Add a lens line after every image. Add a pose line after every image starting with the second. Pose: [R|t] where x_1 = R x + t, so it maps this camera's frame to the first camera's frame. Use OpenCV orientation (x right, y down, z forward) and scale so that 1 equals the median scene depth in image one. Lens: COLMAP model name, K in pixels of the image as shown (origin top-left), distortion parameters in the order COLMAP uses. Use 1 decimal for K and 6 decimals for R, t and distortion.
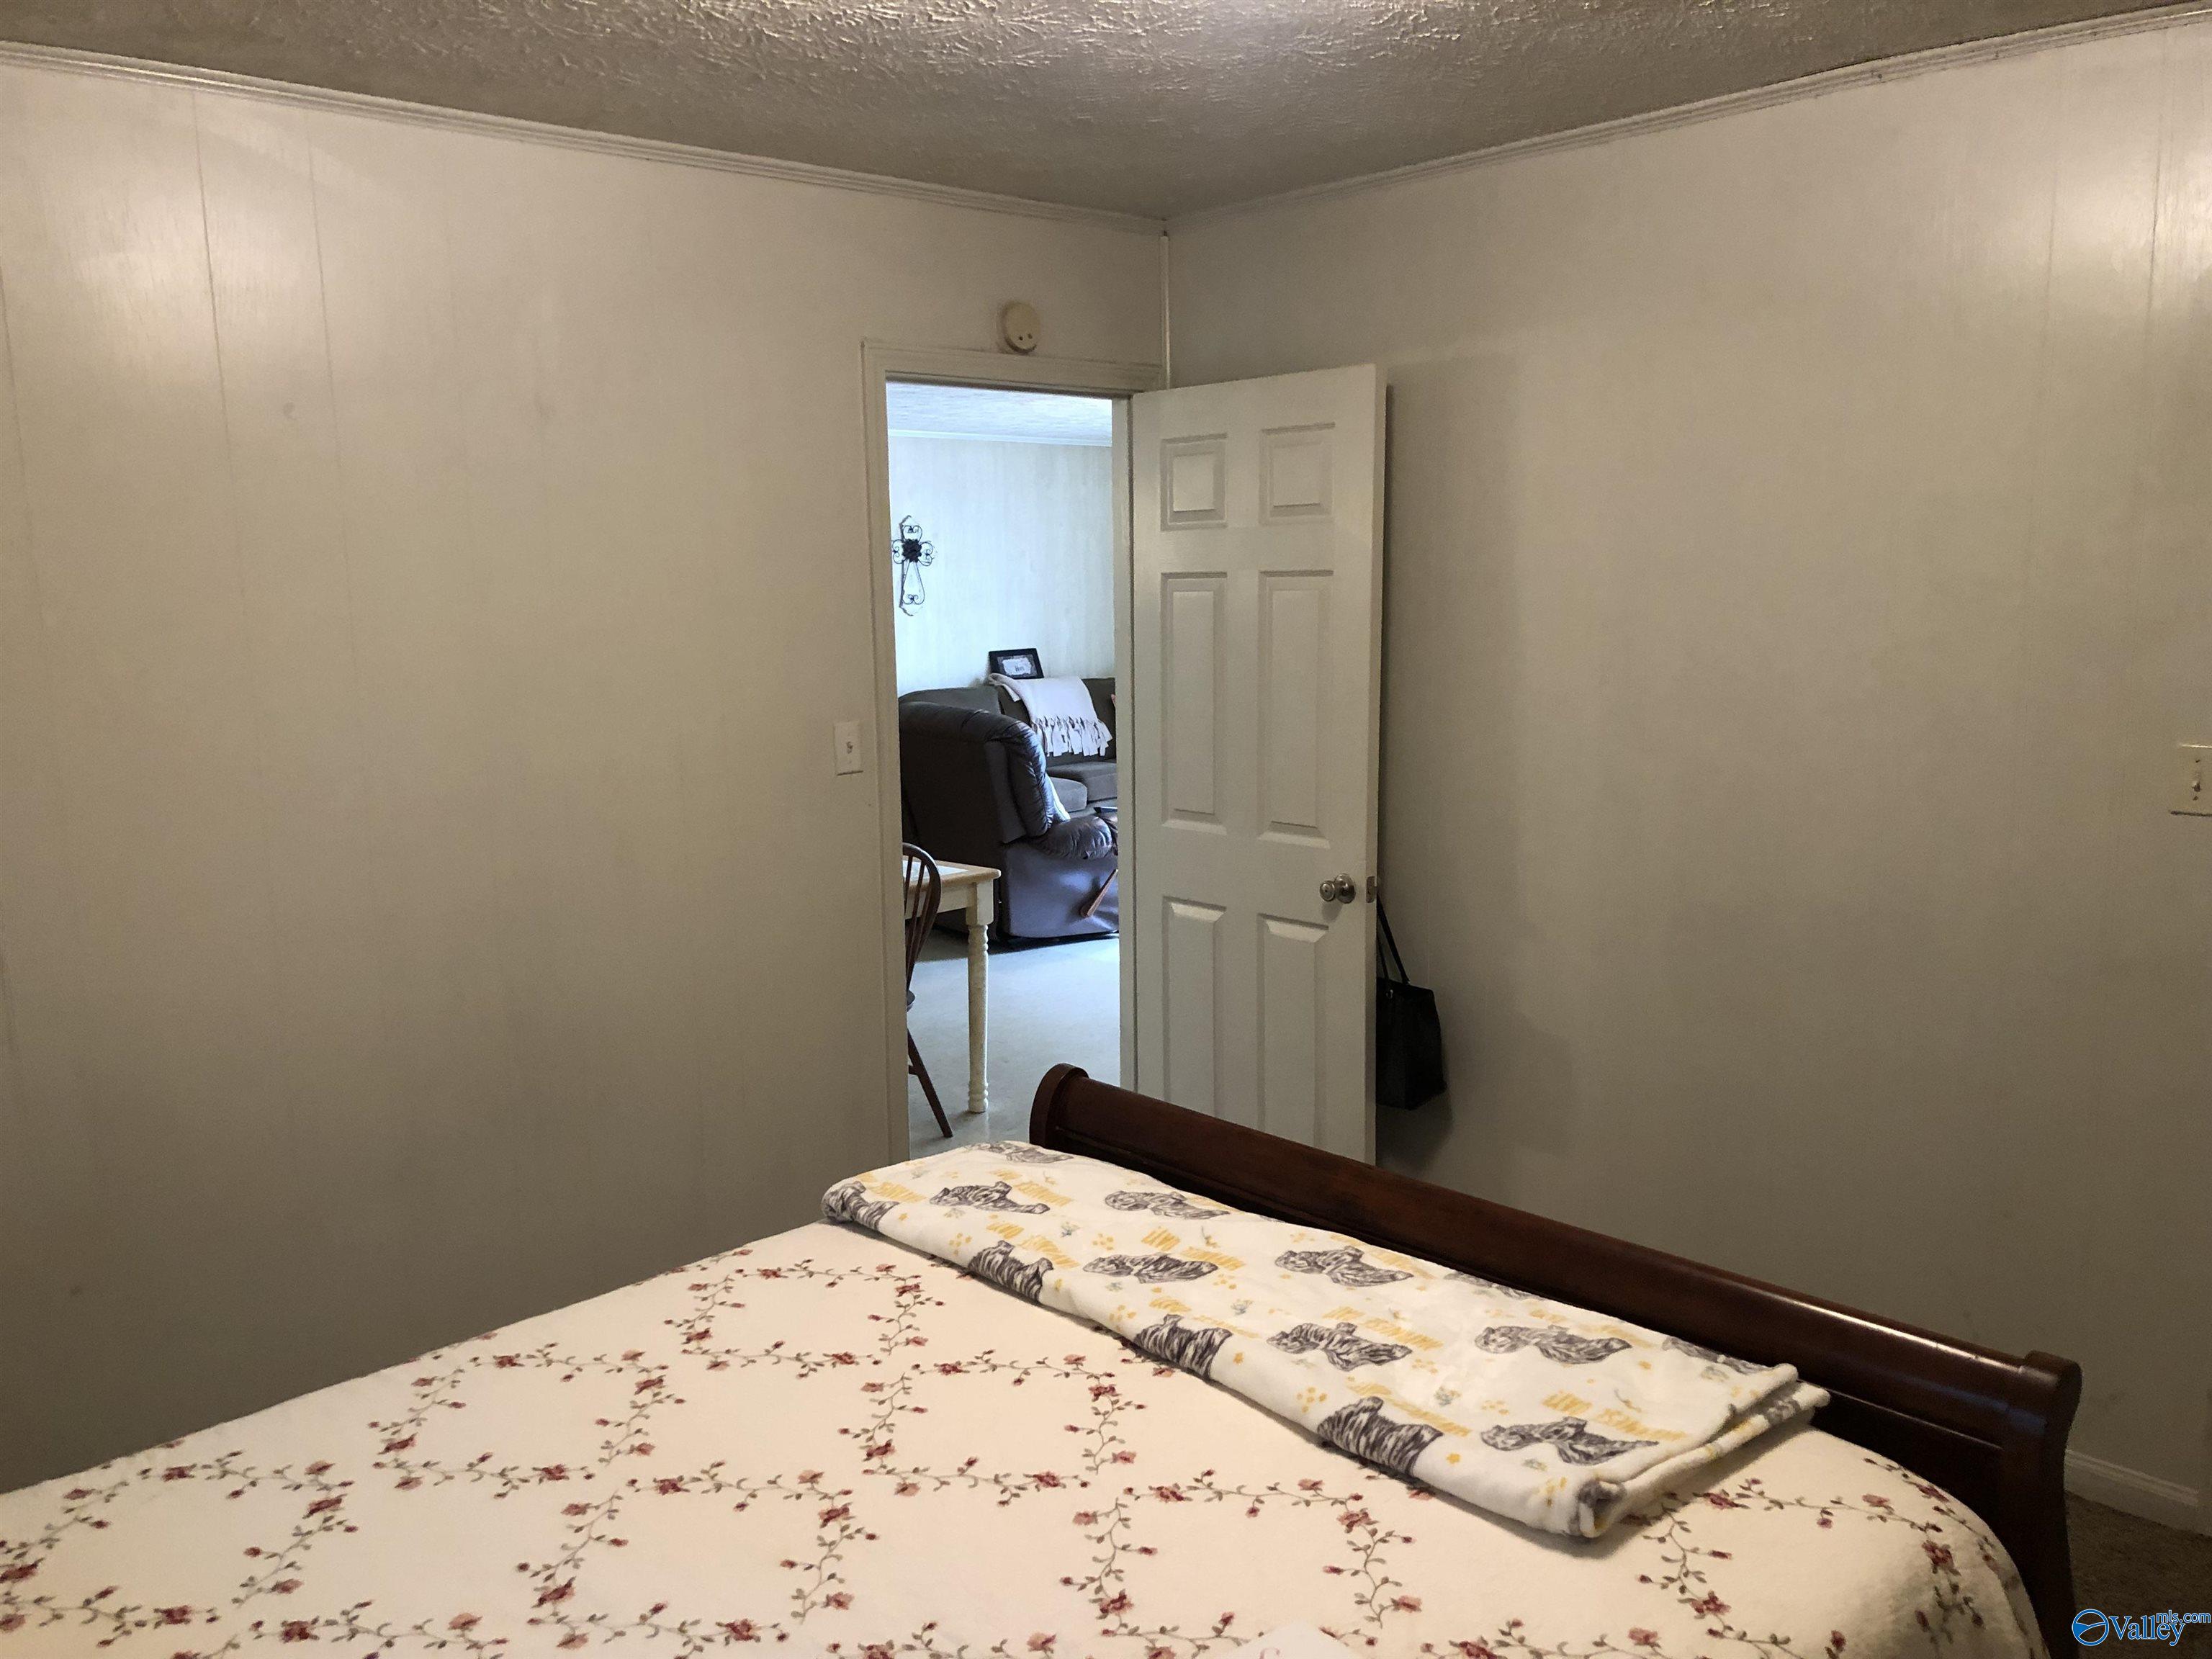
lens RADIAL K [[1833.3, 0, 1103.6], [0, 1833.3, 848.9], [0, 0, 1]] dist [0.059283, -0.059955]
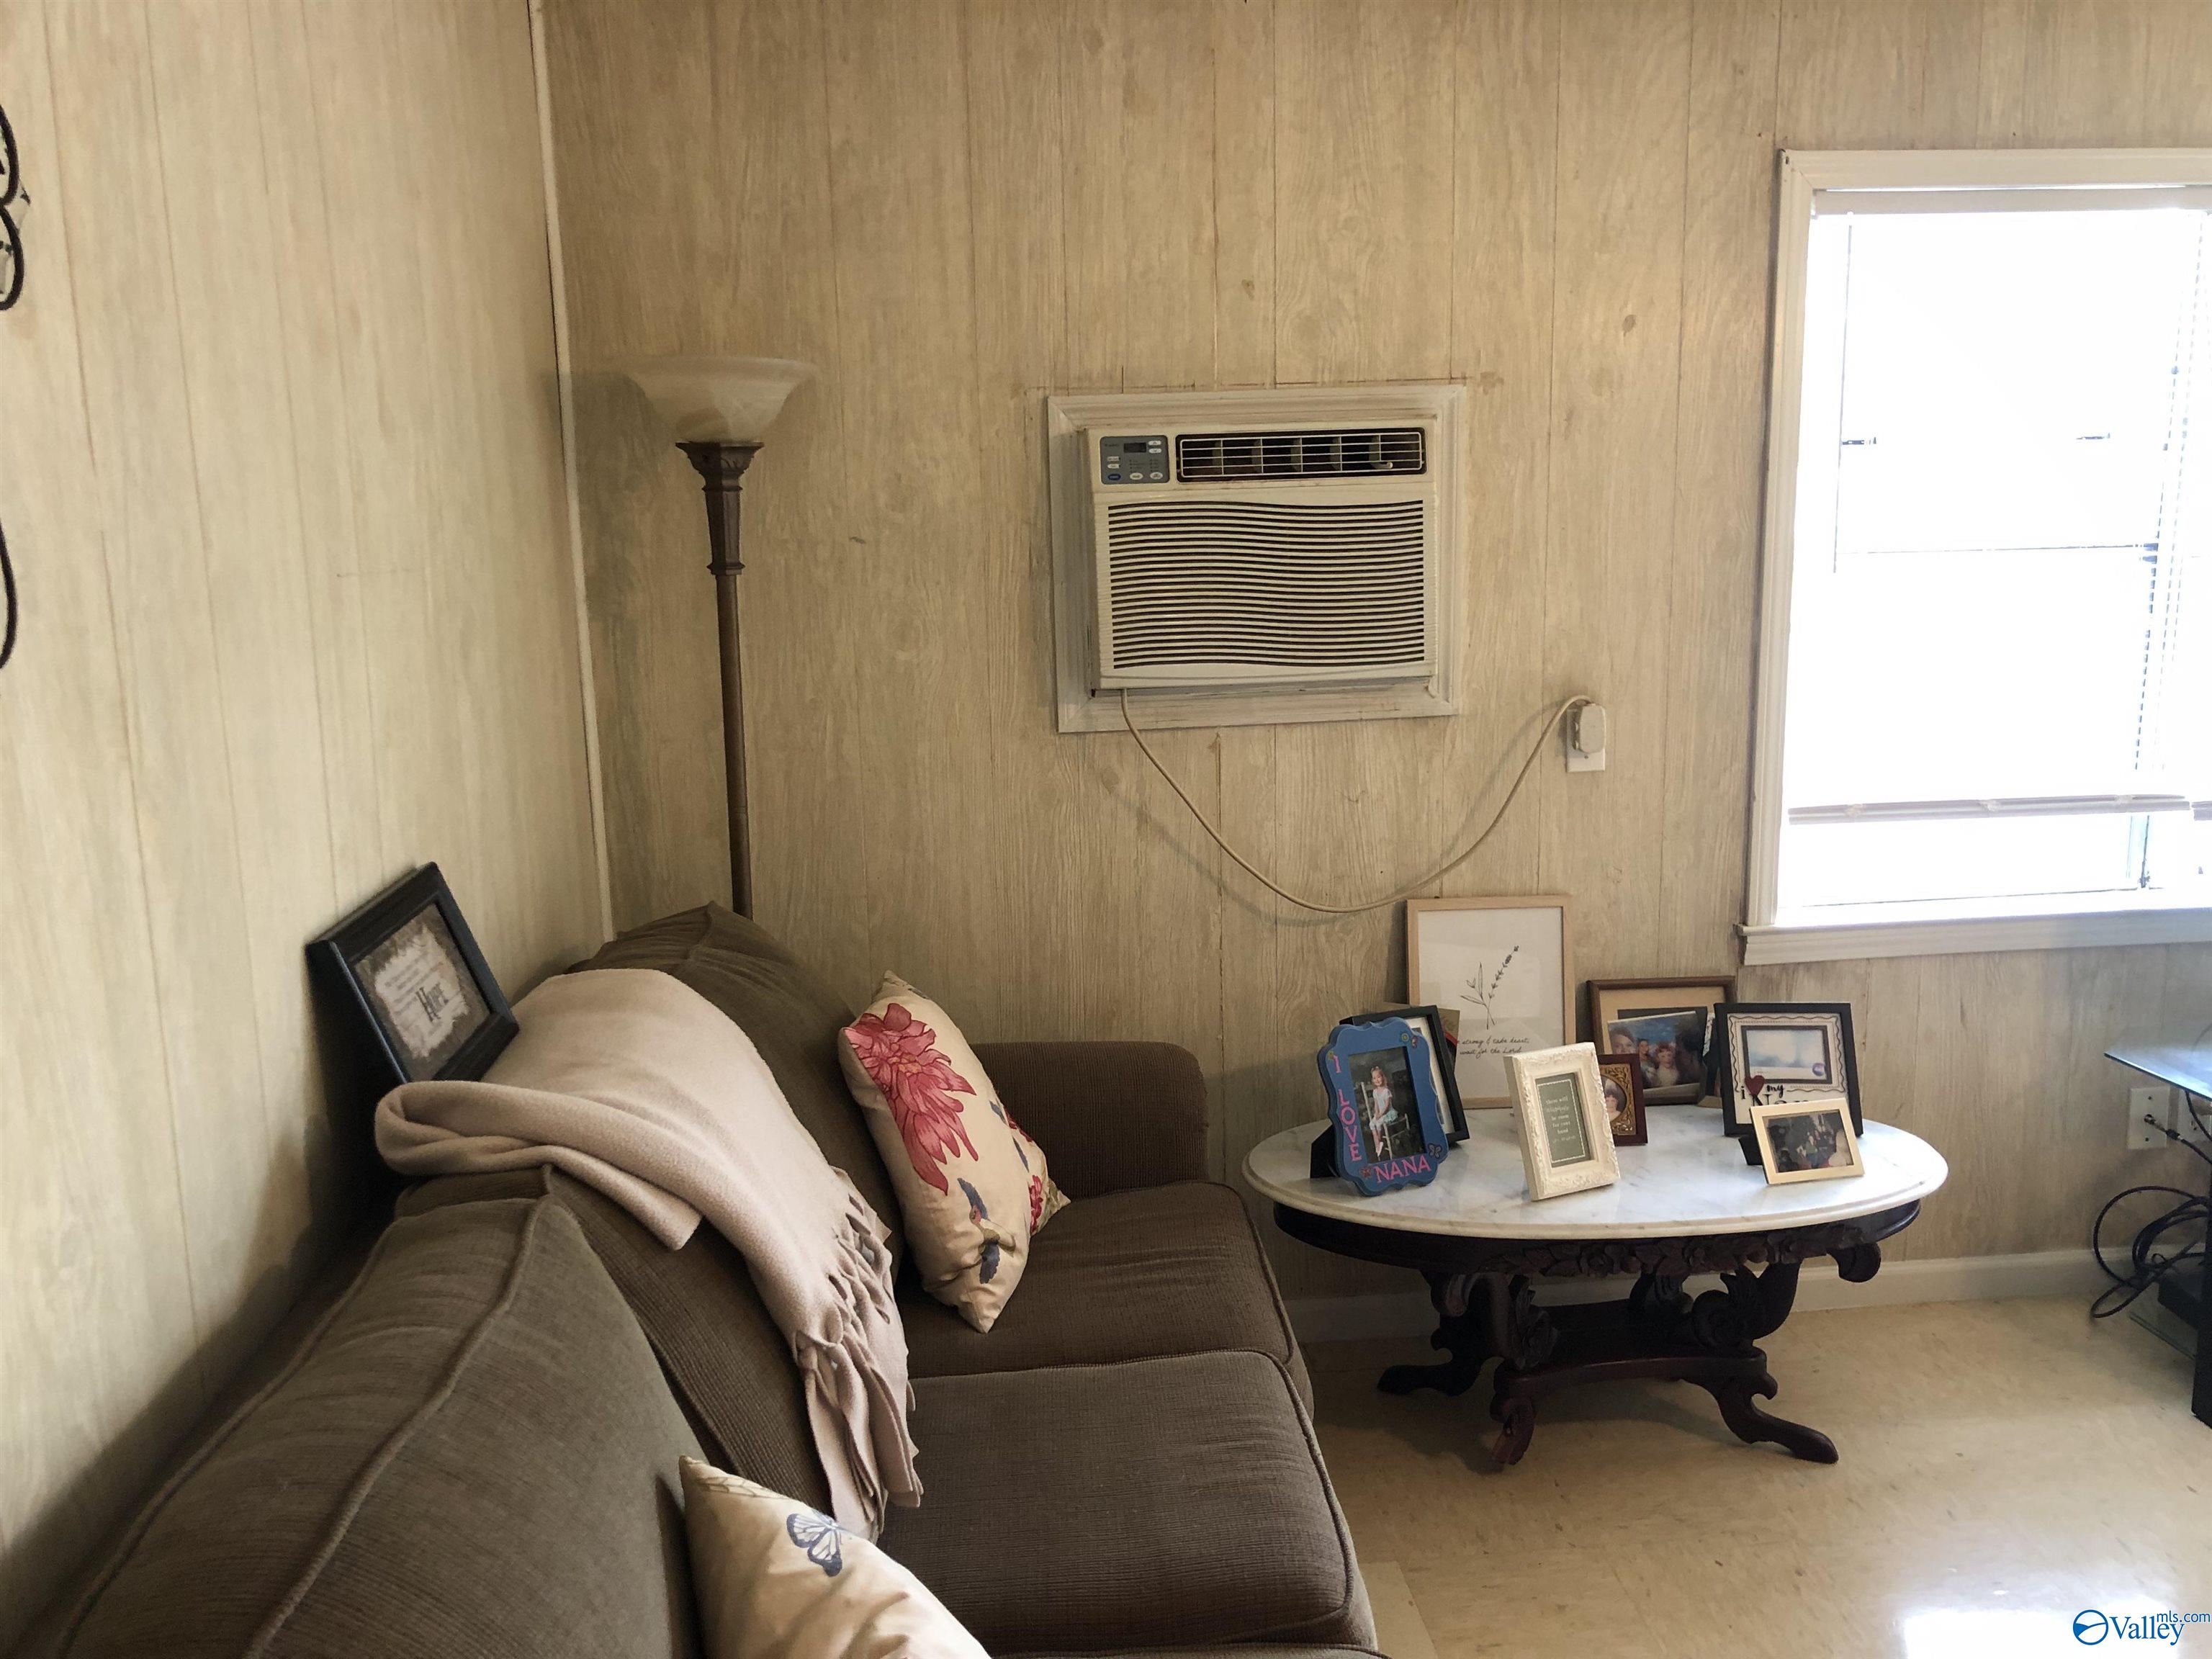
lens RADIAL K [[1833.3, 0, 1099.1], [0, 1833.3, 827.5], [0, 0, 1]] dist [0.059283, -0.059955]
pose [[0.608304, -0.138129, 0.781592, -0.147067], [0.135504, 0.988357, 0.069209, -0.123474], [-0.782052, 0.063808, 0.619938, 0.881326]]
